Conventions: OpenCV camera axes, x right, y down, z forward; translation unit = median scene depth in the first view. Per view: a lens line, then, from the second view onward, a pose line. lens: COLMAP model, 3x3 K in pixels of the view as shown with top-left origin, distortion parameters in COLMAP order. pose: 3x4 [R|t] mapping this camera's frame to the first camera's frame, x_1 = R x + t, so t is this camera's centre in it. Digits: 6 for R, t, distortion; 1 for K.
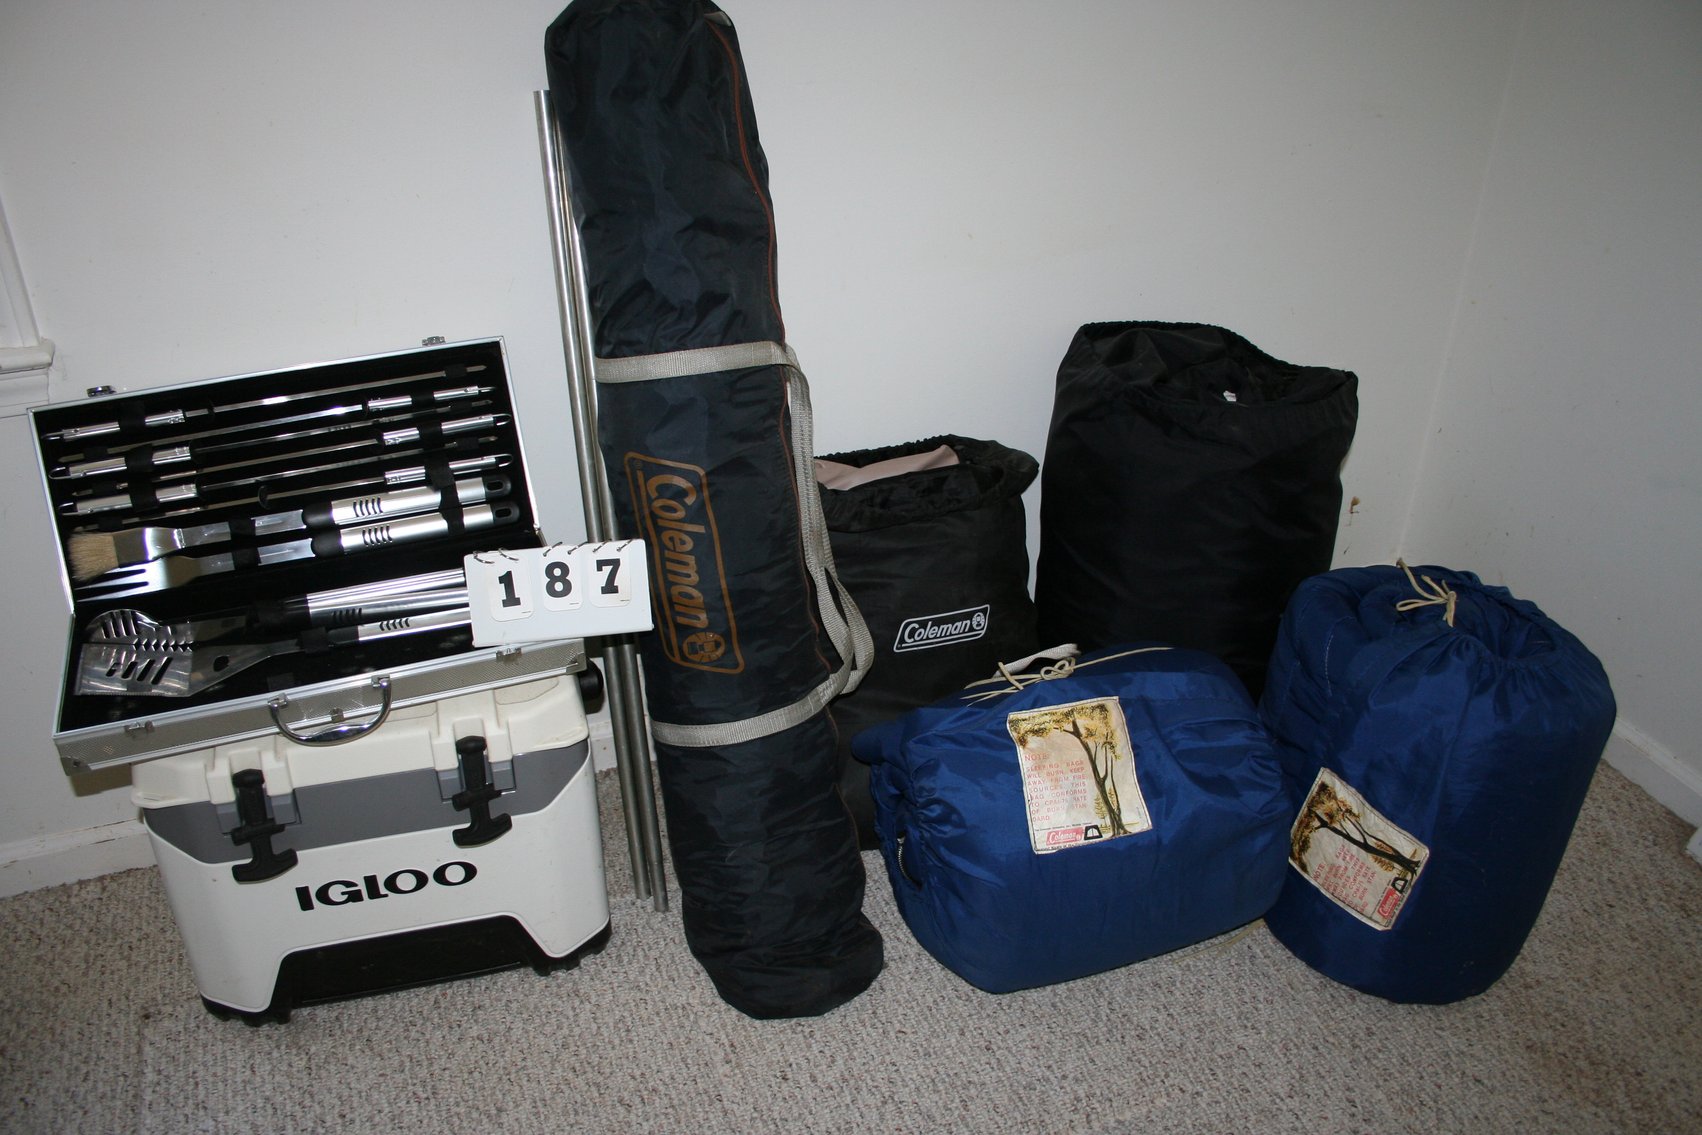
lens RADIAL K [[1433.1, 0, 844.1], [0, 1433.1, 572.8], [0, 0, 1]] dist [-0.155548, 0.126219]
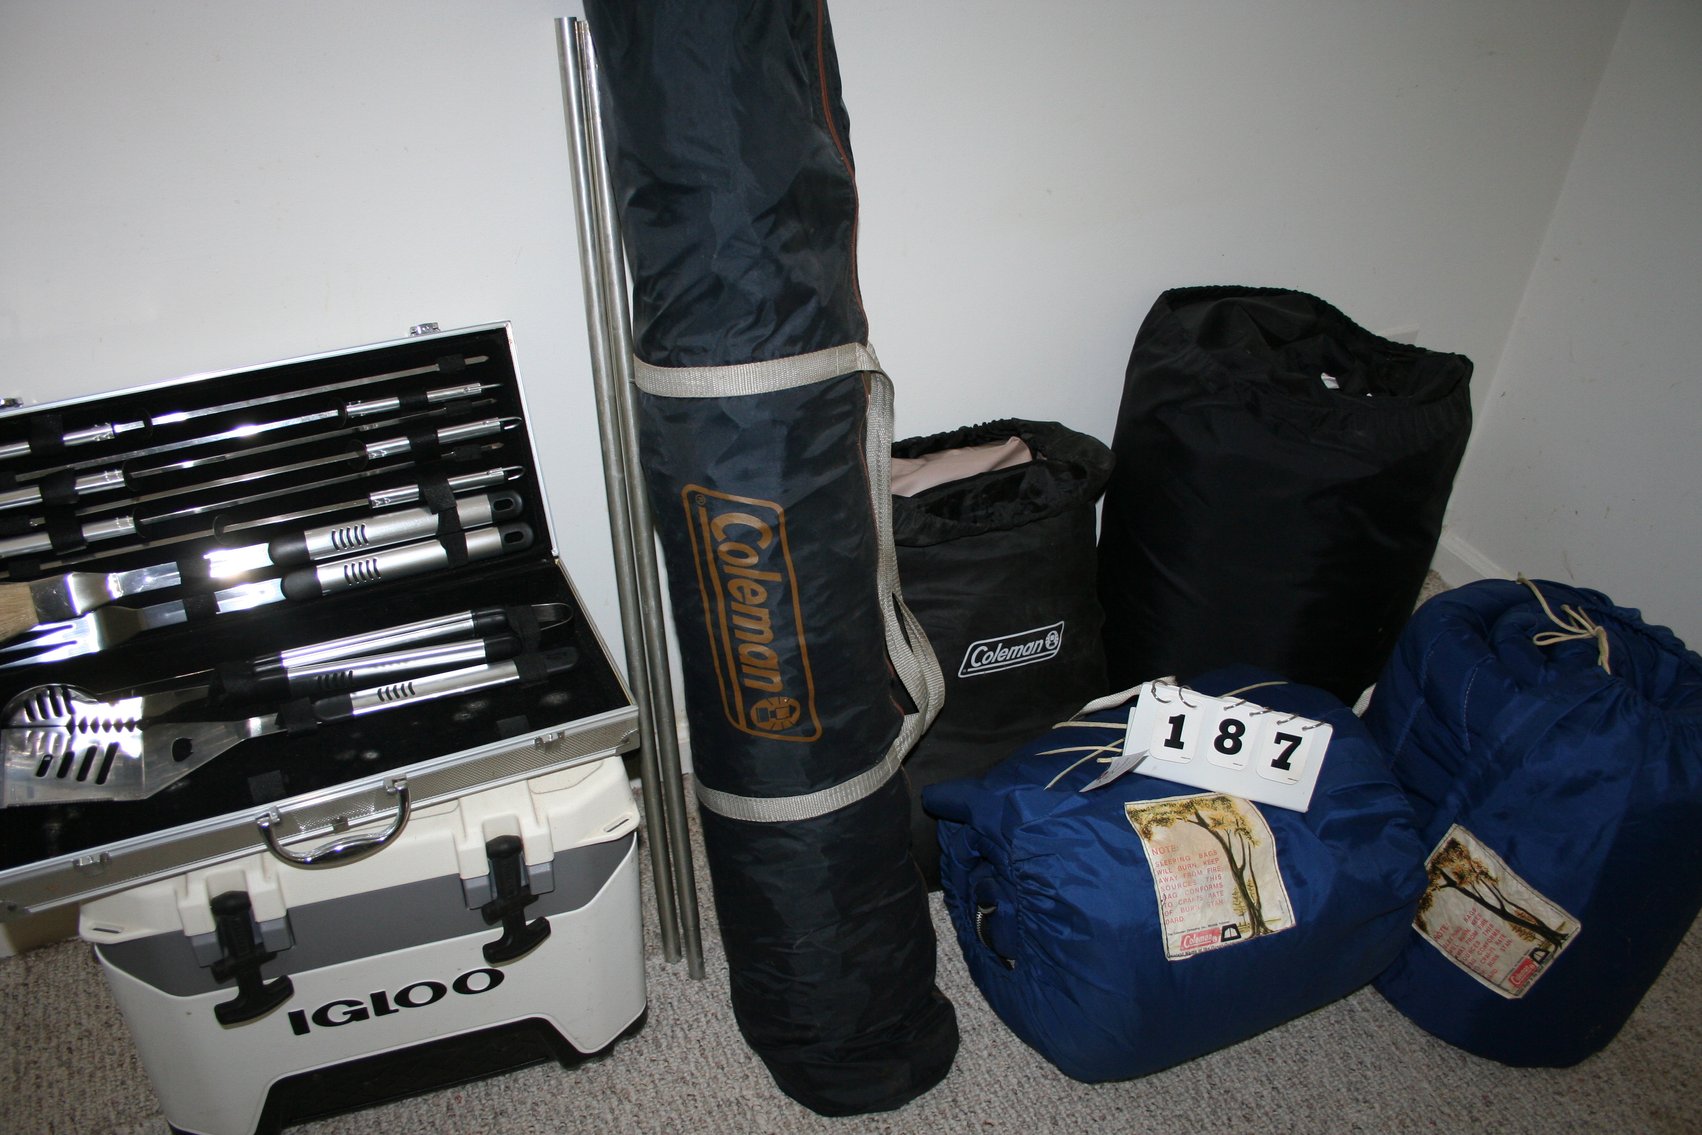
lens RADIAL K [[1433.1, 0, 847.7], [0, 1433.1, 575.7], [0, 0, 1]] dist [-0.155548, 0.126219]
pose [[0.996043, -0.004887, 0.088739, -0.123808], [-0.004373, 0.994582, 0.103858, -0.109545], [-0.088766, -0.103835, 0.990625, 0.168197]]
